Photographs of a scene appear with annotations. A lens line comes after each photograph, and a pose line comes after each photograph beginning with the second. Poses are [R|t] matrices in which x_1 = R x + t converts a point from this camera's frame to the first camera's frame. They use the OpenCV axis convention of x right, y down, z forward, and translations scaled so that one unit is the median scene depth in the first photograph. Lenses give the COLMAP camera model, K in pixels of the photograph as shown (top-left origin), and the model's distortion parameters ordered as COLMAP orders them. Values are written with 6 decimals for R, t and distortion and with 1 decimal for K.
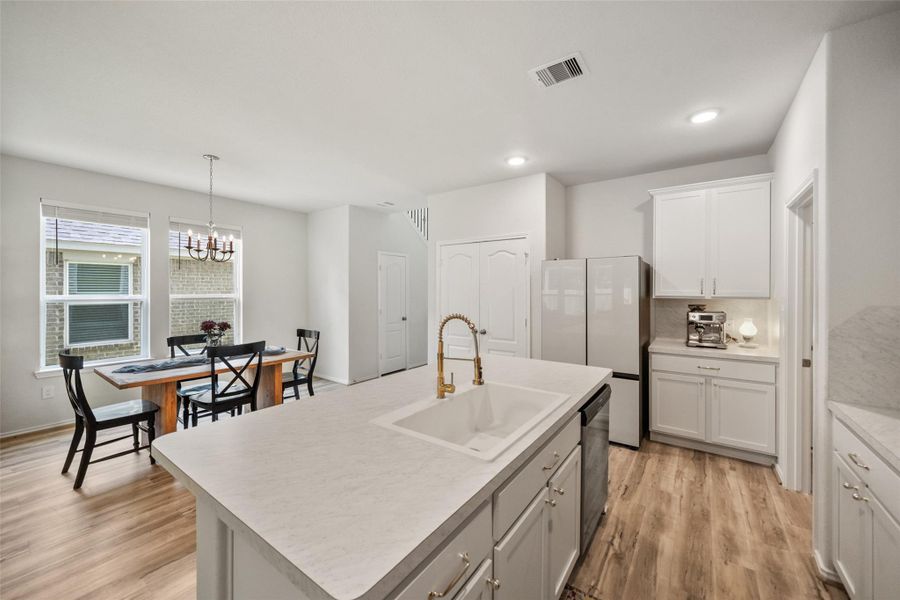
lens RADIAL K [[351.0, 0, 449.1], [0, 351.0, 291.7], [0, 0, 1]] dist [-0.000218, 0.000025]
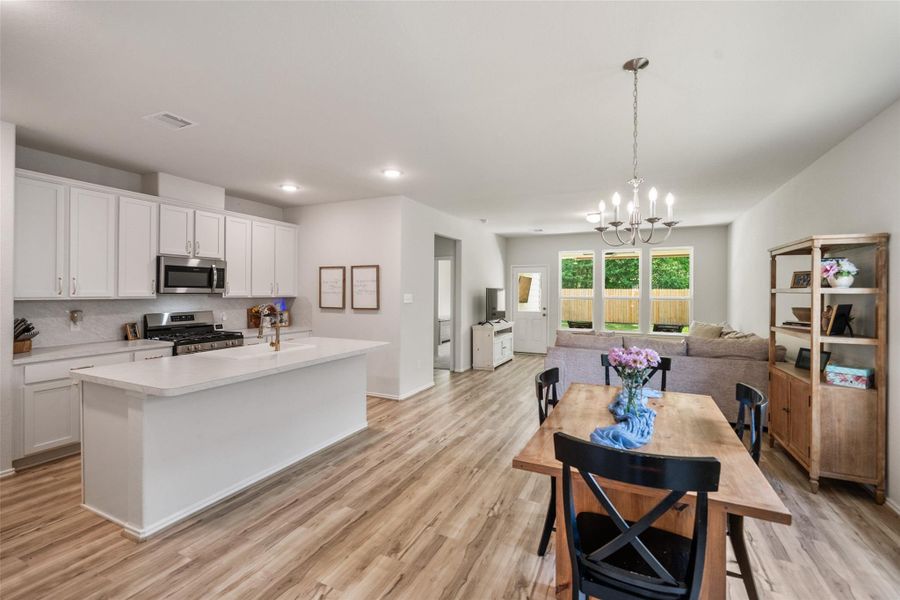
lens RADIAL K [[392.9, 0, 450.7], [0, 392.9, 290.9], [0, 0, 1]] dist [0.001186, 0.000075]
pose [[-0.982601, -0.007544, -0.185578, -0.322569], [-0.007825, 0.999969, 0.000785, -0.008730], [0.185566, 0.002223, -0.982629, 1.971033]]
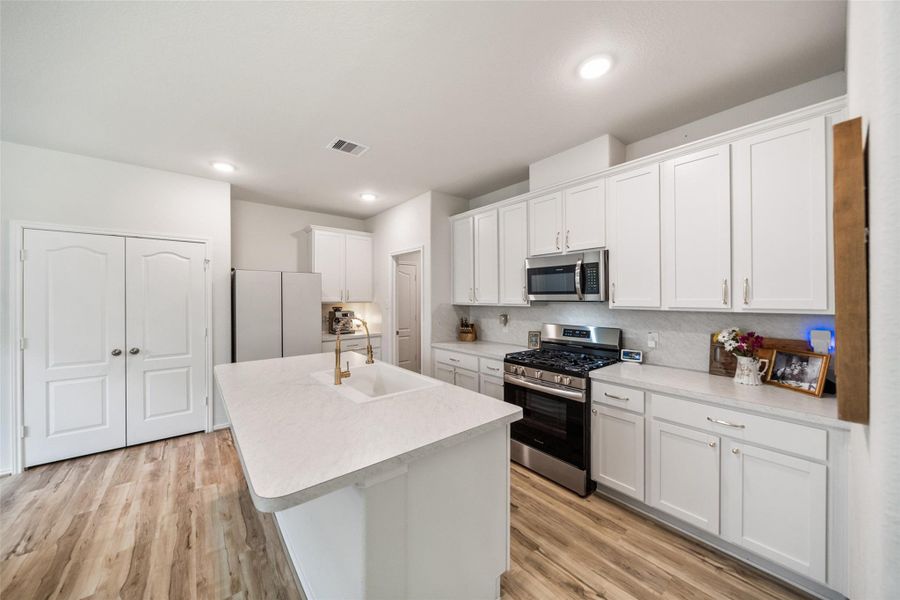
lens RADIAL K [[314.4, 0, 454.2], [0, 314.4, 301.8], [0, 0, 1]] dist [-0.005319, -0.000077]
pose [[0.251987, -0.016236, 0.967594, -0.622311], [0.006365, 0.999865, 0.015120, -0.004825], [-0.967710, 0.002348, 0.252056, 0.194232]]
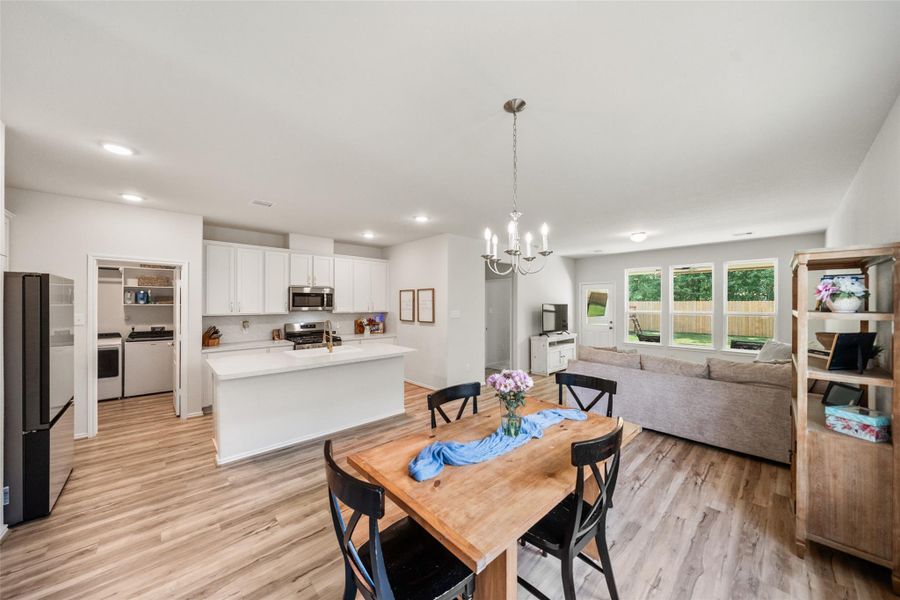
lens RADIAL K [[314.4, 0, 454.2], [0, 314.4, 301.8], [0, 0, 1]] dist [-0.005319, -0.000077]
pose [[-0.982734, -0.001792, 0.185015, -0.839956], [-0.001977, 0.999998, -0.000817, -0.045050], [-0.185013, -0.001169, -0.982735, 1.948153]]
